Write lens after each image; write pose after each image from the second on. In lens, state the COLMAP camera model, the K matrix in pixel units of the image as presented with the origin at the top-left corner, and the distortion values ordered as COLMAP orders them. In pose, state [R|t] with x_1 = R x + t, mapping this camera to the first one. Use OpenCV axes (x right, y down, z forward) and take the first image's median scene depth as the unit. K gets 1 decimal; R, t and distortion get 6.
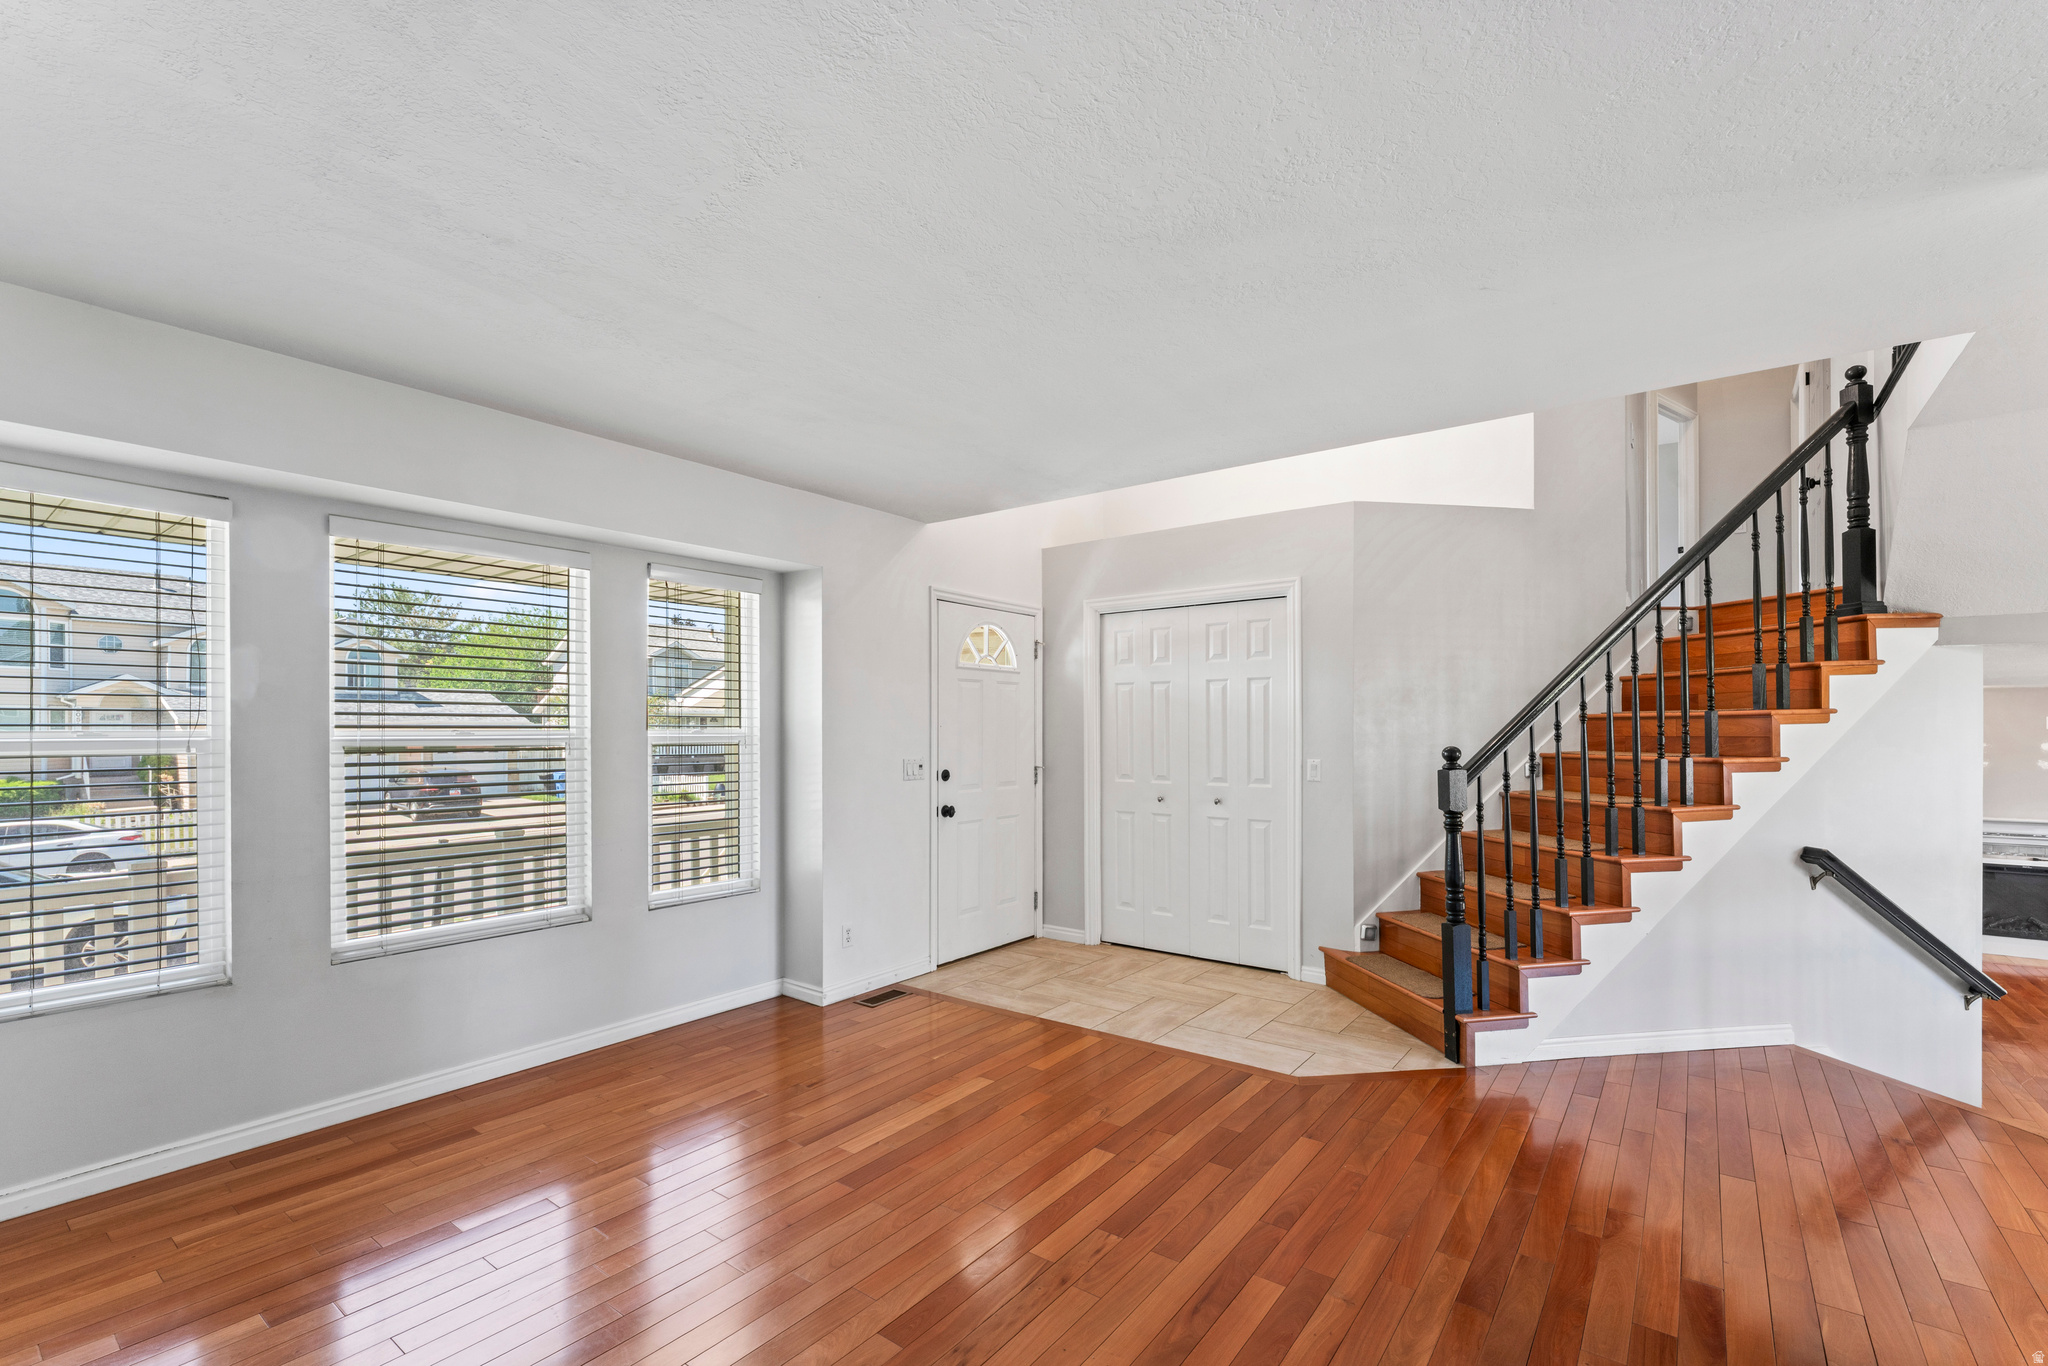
lens RADIAL K [[899.5, 0, 1020.5], [0, 899.5, 733.5], [0, 0, 1]] dist [0.000644, 0.000031]
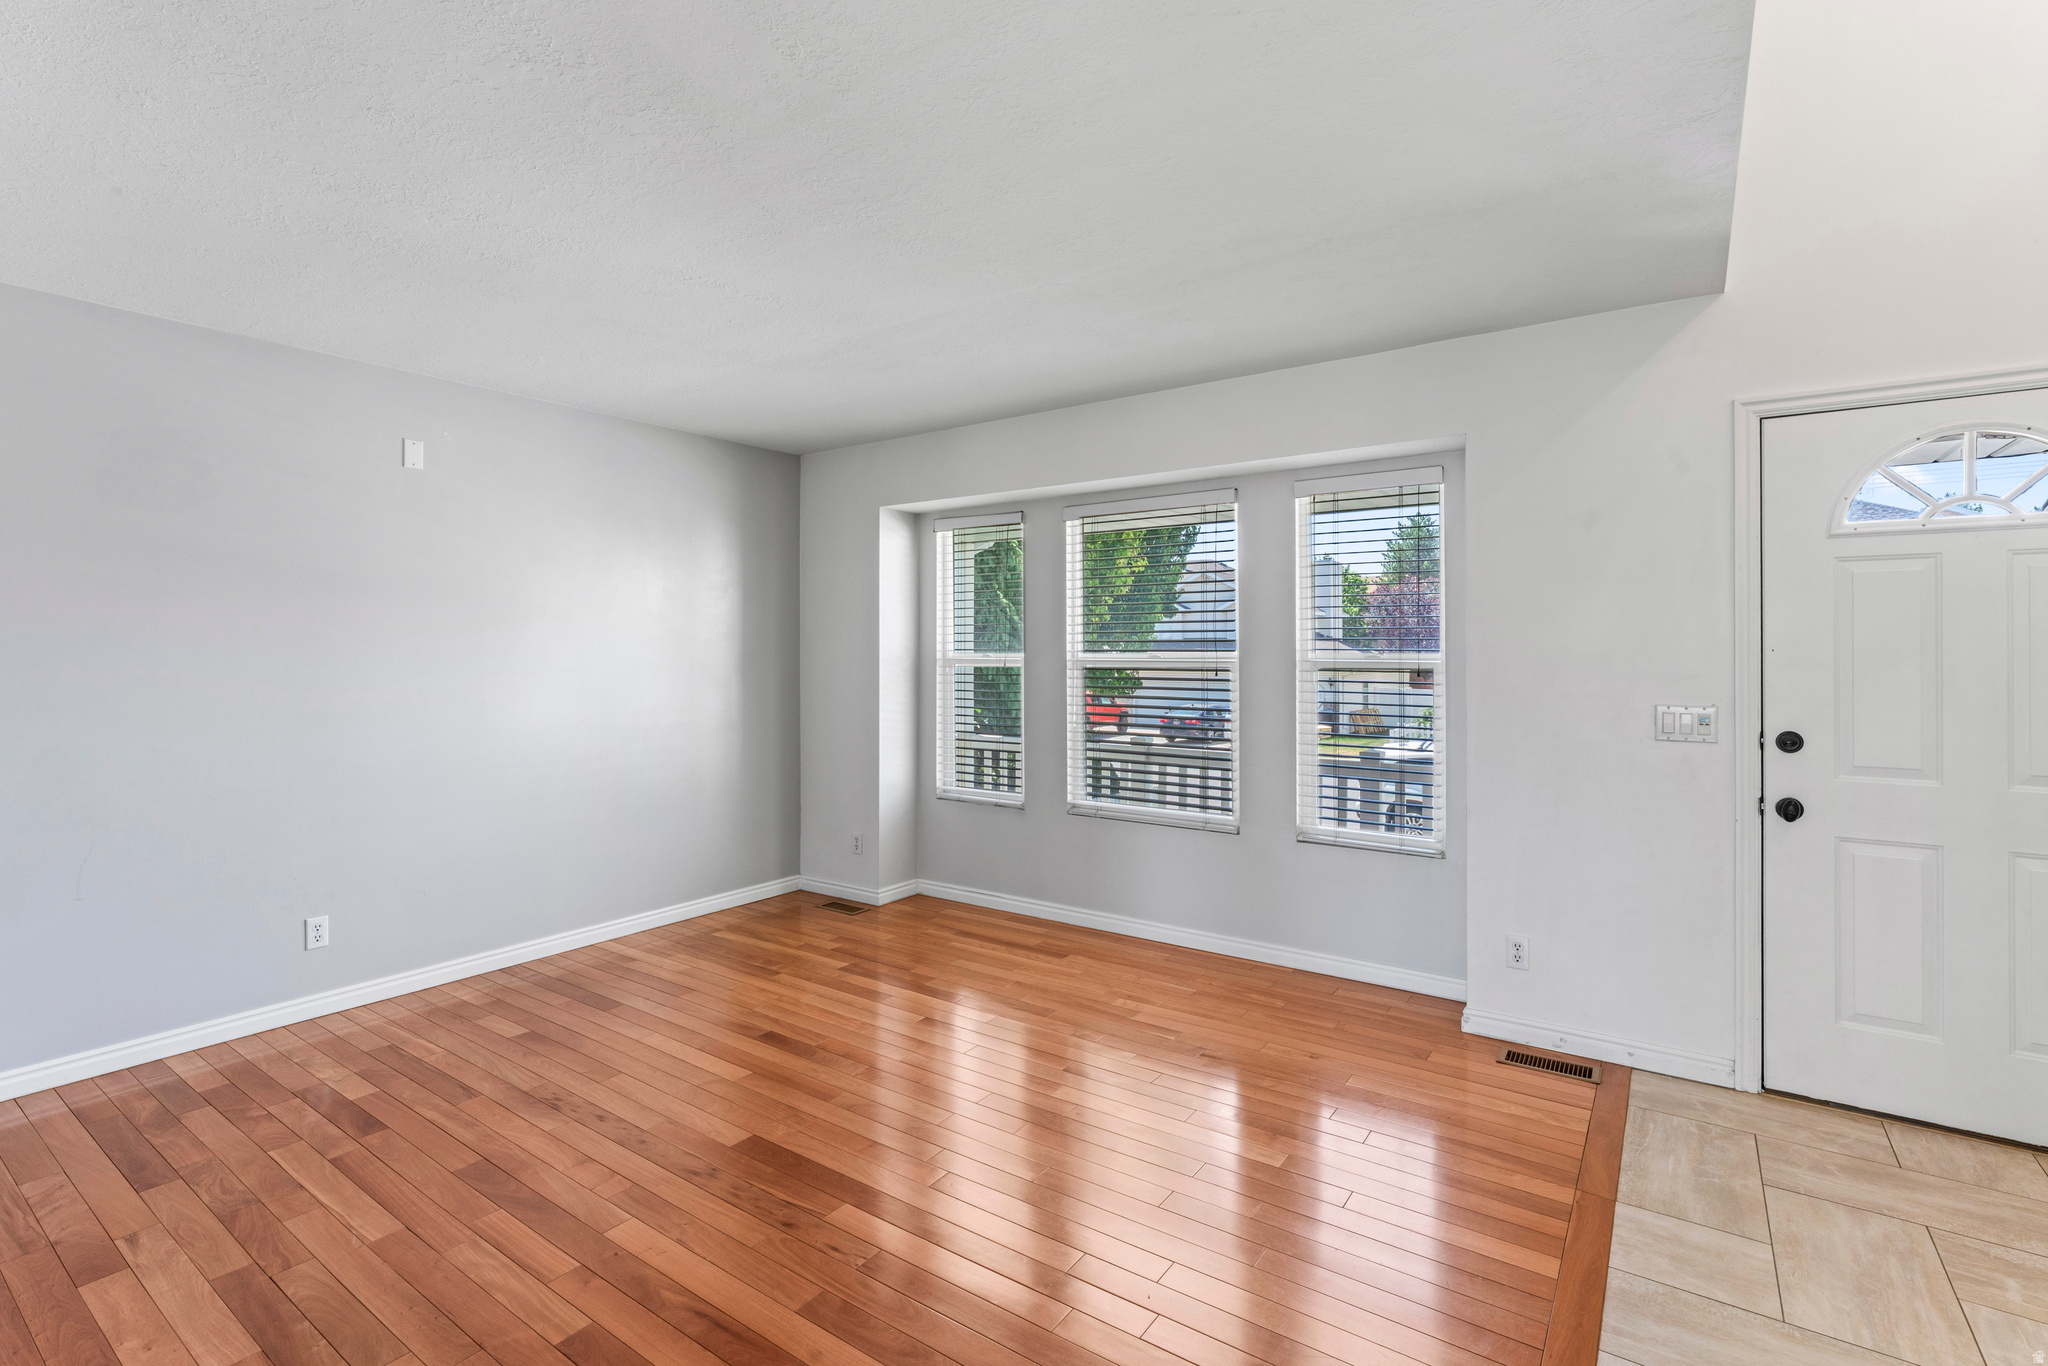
lens RADIAL K [[955.9, 0, 1022.8], [0, 955.9, 648.6], [0, 0, 1]] dist [-0.001368, -0.000122]
pose [[0.030238, 0.001816, -0.999541, 0.578141], [-0.005120, 0.999986, 0.001662, -0.009470], [0.999530, 0.005067, 0.030247, 0.647921]]
